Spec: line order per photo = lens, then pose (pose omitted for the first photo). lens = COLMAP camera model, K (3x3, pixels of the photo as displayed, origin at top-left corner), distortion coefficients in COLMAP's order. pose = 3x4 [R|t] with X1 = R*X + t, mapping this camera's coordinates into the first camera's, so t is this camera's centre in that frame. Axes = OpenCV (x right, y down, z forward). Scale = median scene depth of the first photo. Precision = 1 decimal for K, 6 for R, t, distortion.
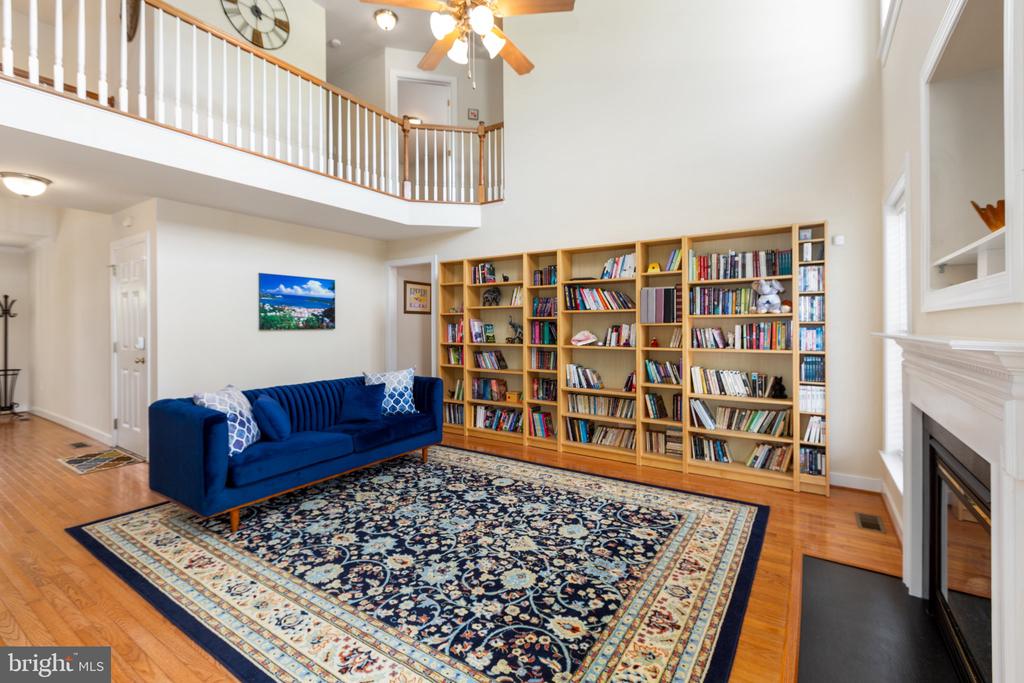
lens RADIAL K [[460.9, 0, 511.1], [0, 460.9, 331.0], [0, 0, 1]] dist [0.000950, -0.000827]
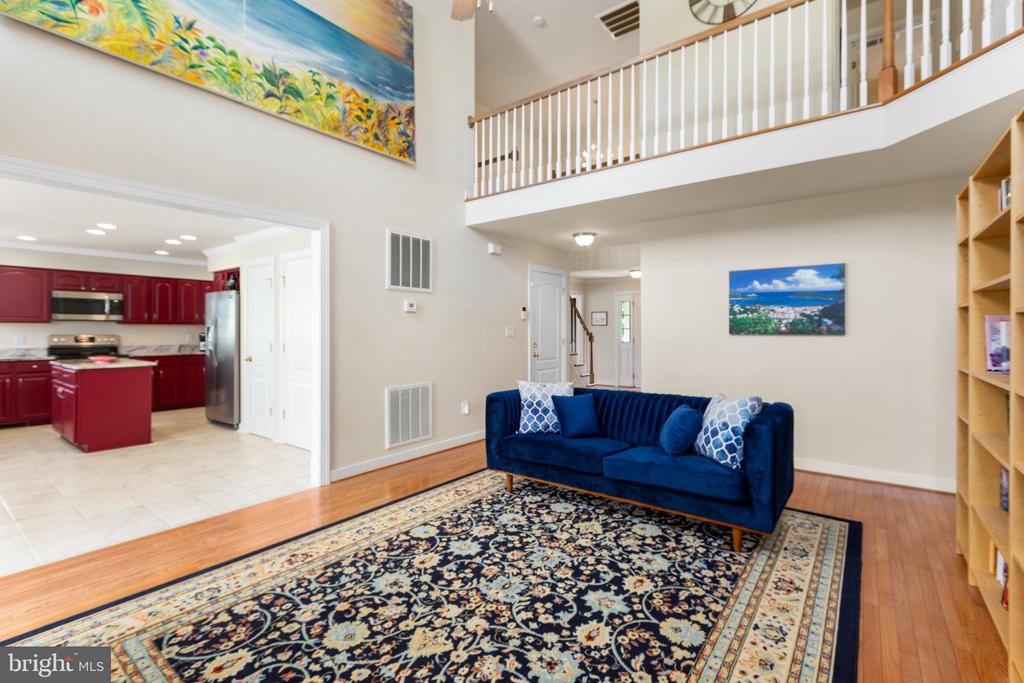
lens RADIAL K [[460.9, 0, 513.1], [0, 460.9, 334.0], [0, 0, 1]] dist [0.000950, -0.000827]
pose [[-0.071134, 0.011887, -0.997396, 0.647371], [-0.010628, 0.999863, 0.012674, -0.016322], [0.997410, 0.011502, -0.070998, 1.069468]]
